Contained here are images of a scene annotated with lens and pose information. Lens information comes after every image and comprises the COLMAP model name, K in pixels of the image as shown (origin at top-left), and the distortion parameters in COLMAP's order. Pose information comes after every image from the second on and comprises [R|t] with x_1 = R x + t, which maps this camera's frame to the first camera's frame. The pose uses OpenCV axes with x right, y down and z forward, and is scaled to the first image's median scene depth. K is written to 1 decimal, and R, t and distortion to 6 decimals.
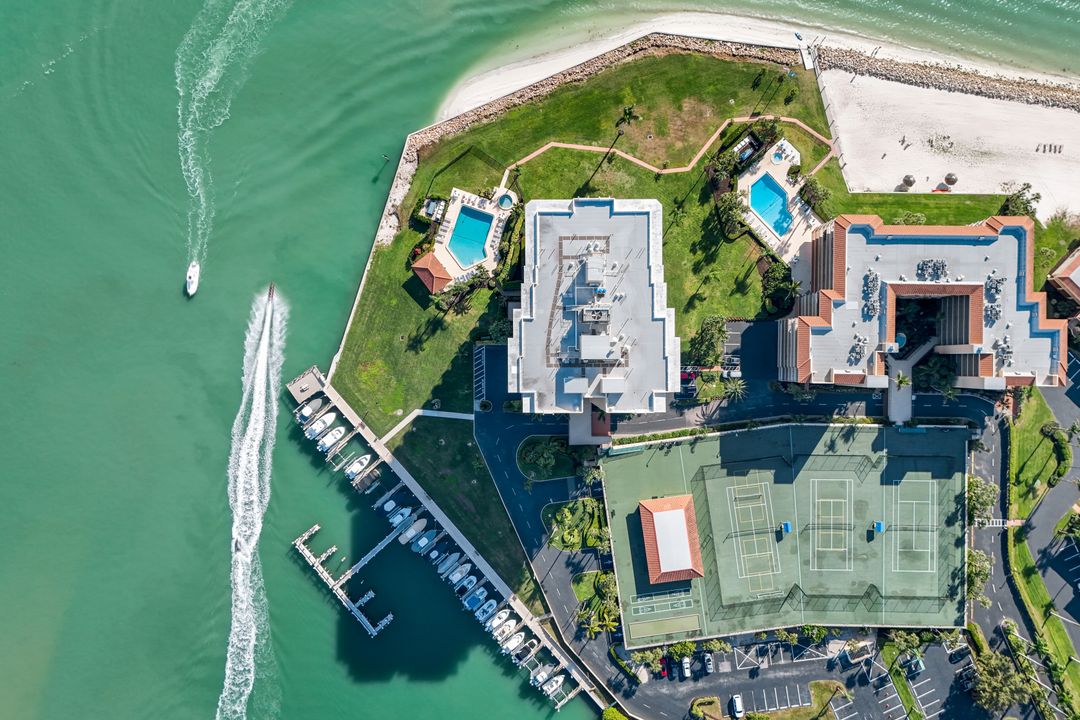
lens RADIAL K [[867.1, 0, 540.0], [0, 867.1, 360.0], [0, 0, 1]] dist [-0.002072, -0.005060]
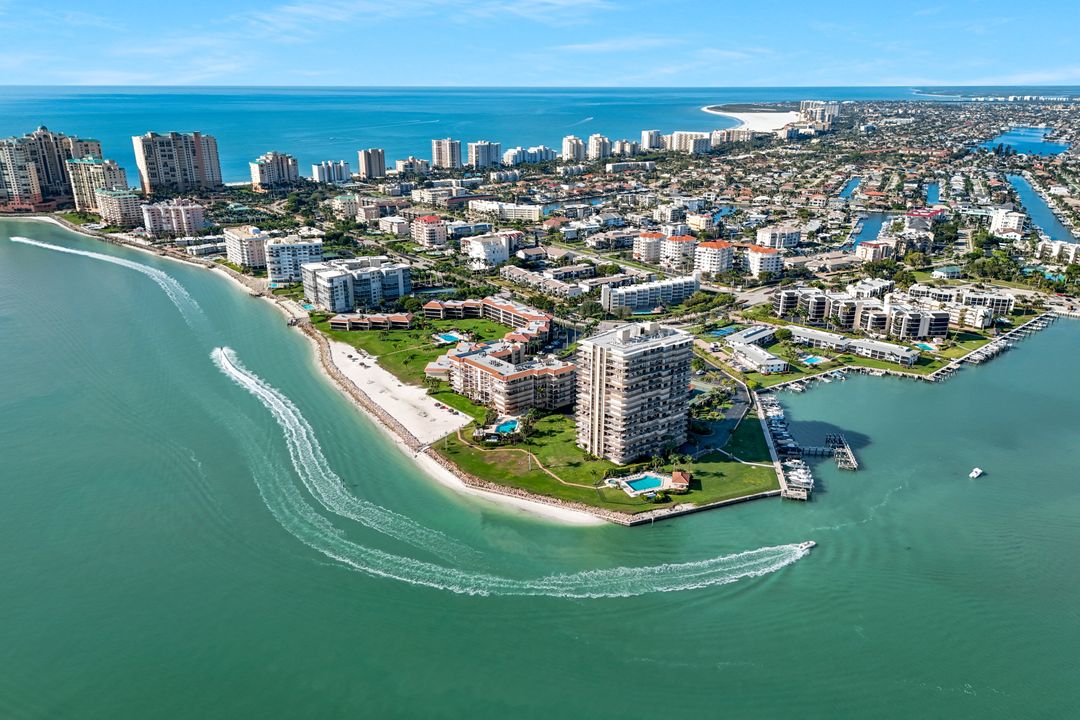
lens RADIAL K [[867.1, 0, 540.0], [0, 867.1, 360.0], [0, 0, 1]] dist [-0.002072, -0.005060]
pose [[-0.656978, -0.223176, 0.720119, -1.011967], [0.753703, -0.216819, 0.620421, -1.185744], [0.017672, 0.950359, 0.310654, 0.315063]]
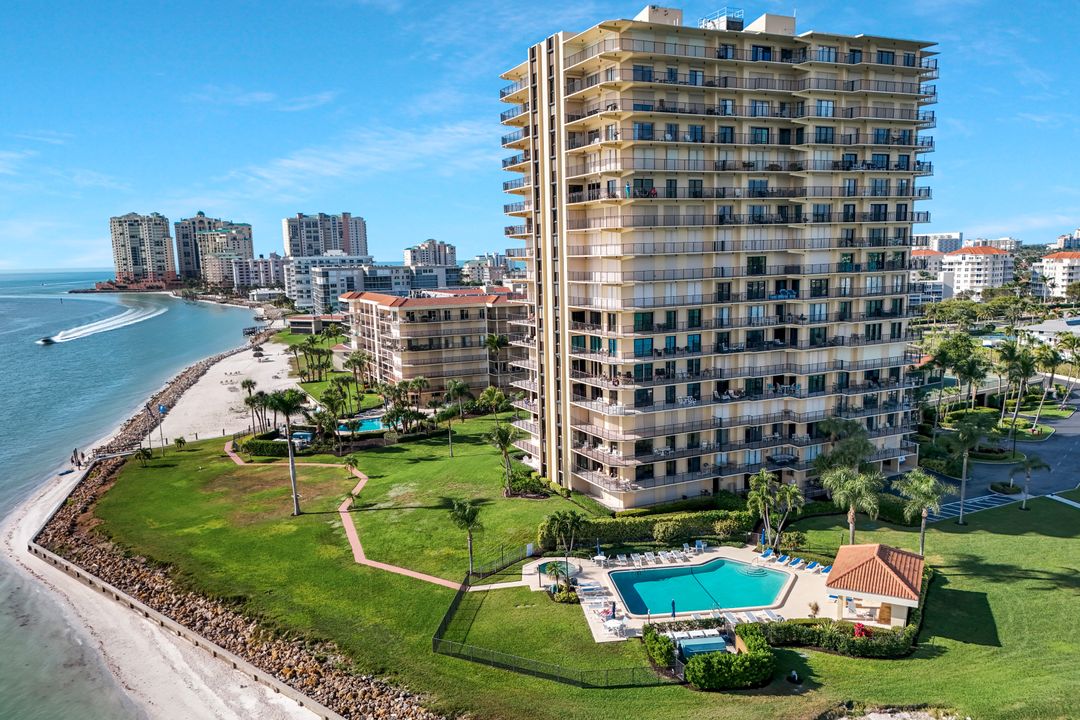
lens RADIAL K [[867.1, 0, 540.0], [0, 867.1, 360.0], [0, 0, 1]] dist [-0.002072, -0.005060]
pose [[-0.440334, -0.096856, 0.892595, -0.338721], [0.897154, -0.086144, 0.433236, -0.335492], [0.034930, 0.991563, 0.124827, 0.870492]]
